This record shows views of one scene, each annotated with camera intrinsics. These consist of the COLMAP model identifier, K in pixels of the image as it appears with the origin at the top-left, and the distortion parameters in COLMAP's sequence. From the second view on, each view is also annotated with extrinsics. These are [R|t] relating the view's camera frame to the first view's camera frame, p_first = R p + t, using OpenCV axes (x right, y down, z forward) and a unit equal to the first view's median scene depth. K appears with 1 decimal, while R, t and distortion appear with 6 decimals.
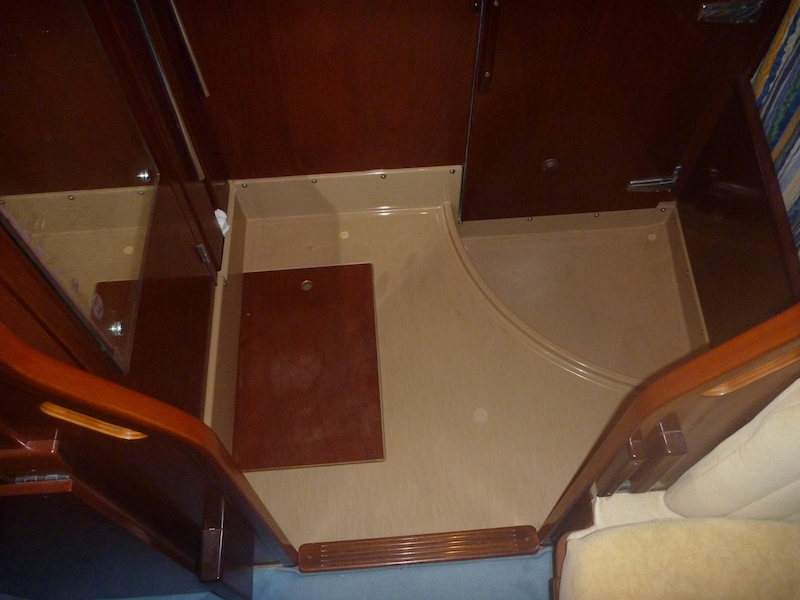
lens RADIAL K [[652.0, 0, 400.8], [0, 652.0, 299.5], [0, 0, 1]] dist [-0.012372, -0.027633]
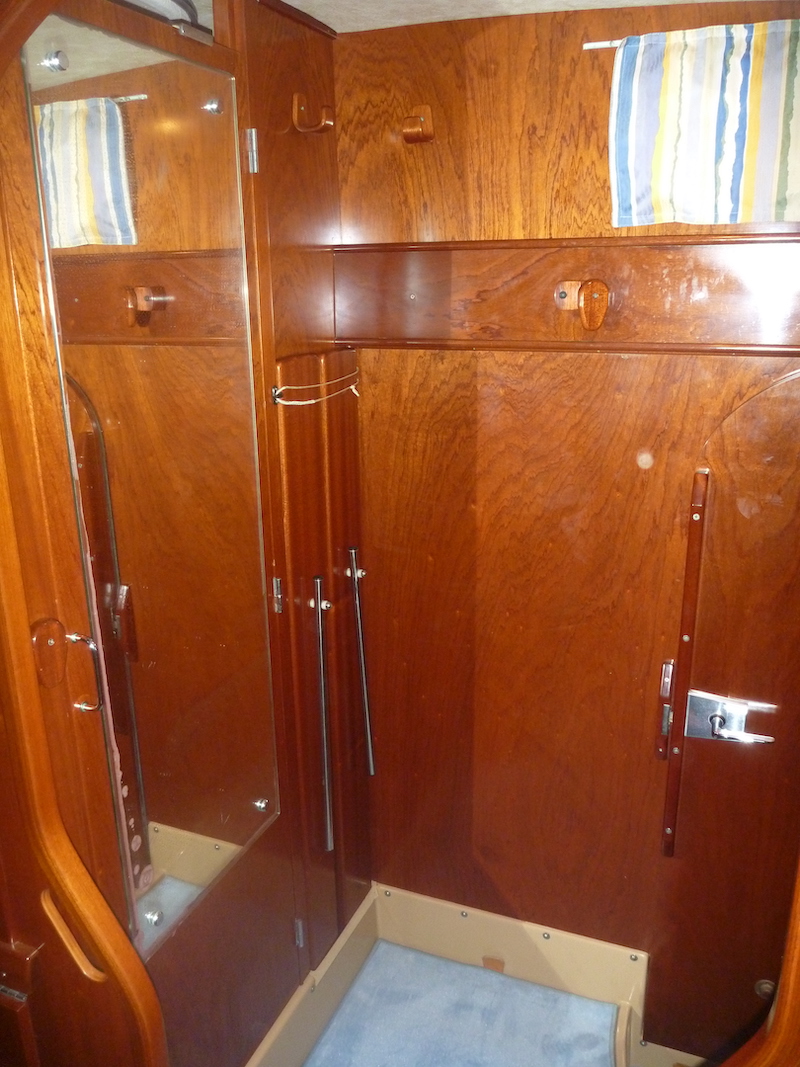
lens RADIAL K [[869.6, 0, 401.3], [0, 869.6, 534.0], [0, 0, 1]] dist [-0.012372, -0.027633]
pose [[0.891933, 0.121727, -0.435474, 0.286183], [-0.375712, 0.735375, -0.563971, 0.151534], [0.251586, 0.666638, 0.701640, -0.161792]]
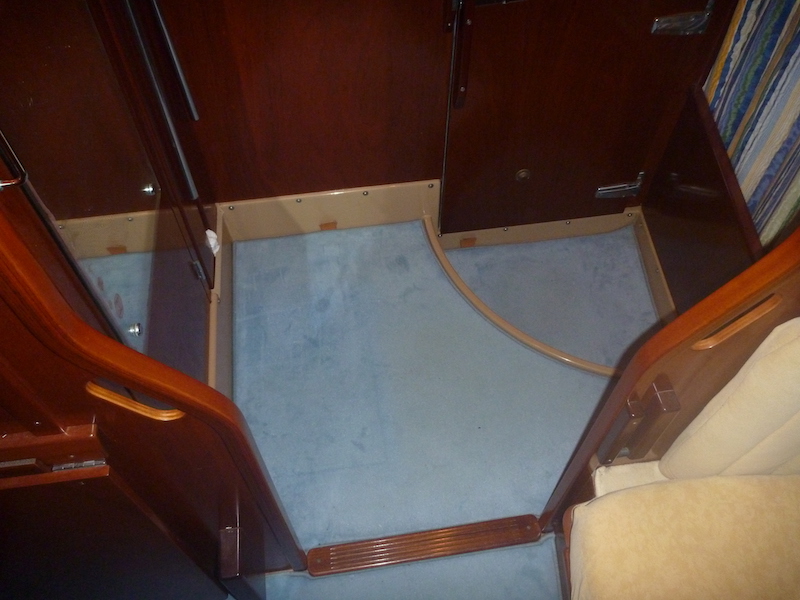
lens RADIAL K [[652.0, 0, 400.7], [0, 652.0, 300.5], [0, 0, 1]] dist [-0.012372, -0.027633]
pose [[0.997189, -0.053656, 0.052296, -0.044387], [0.056460, 0.996960, -0.053700, 0.053800], [-0.049255, 0.056502, 0.997187, -0.042239]]
